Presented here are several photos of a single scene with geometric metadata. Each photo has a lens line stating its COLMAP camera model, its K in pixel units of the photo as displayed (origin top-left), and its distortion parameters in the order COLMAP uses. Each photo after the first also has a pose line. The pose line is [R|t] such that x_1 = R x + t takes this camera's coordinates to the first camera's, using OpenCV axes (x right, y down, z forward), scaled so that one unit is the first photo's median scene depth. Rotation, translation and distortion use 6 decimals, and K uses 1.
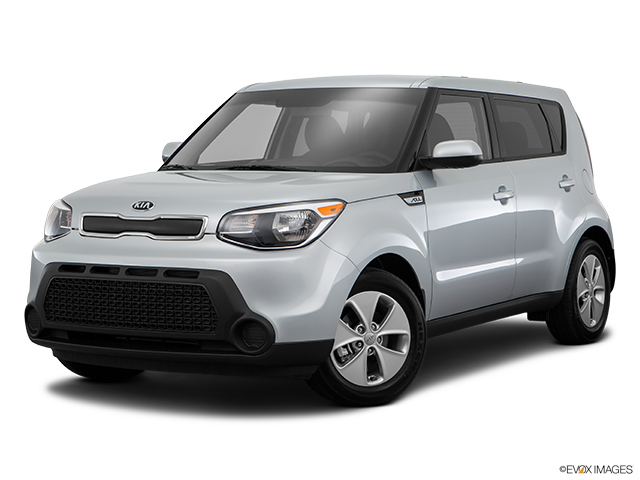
lens RADIAL K [[1405.2, 0, 320.0], [0, 1405.2, 240.0], [0, 0, 1]] dist [0.149544, 0.267912]
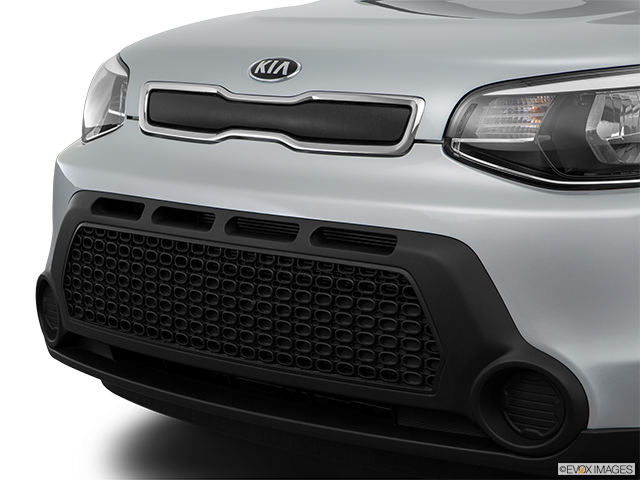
lens RADIAL K [[1482.9, 0, 320.0], [0, 1482.9, 240.0], [0, 0, 1]] dist [0.365840, -0.022178]
pose [[0.986766, 0.038613, -0.157488, -0.038488], [-0.025479, 0.996091, 0.084583, -0.011097], [0.160138, -0.079451, 0.983892, 0.546344]]
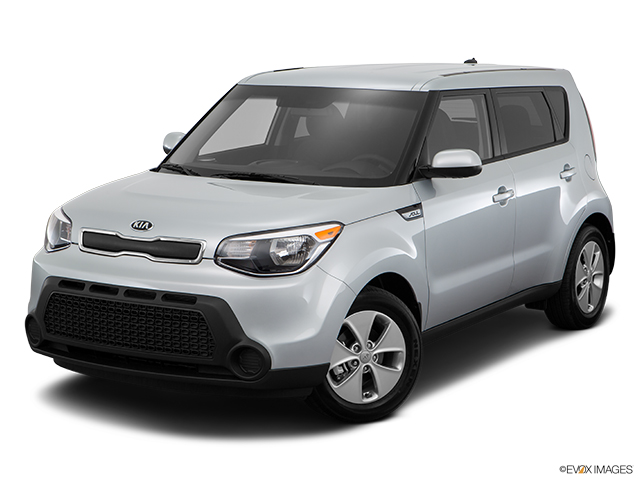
lens RADIAL K [[1405.2, 0, 320.0], [0, 1405.2, 240.0], [0, 0, 1]] dist [0.149544, 0.267912]
pose [[0.999895, 0.012968, -0.006495, 0.008199], [-0.012391, 0.996542, 0.082163, -0.096829], [0.007538, -0.082073, 0.996598, -0.003229]]
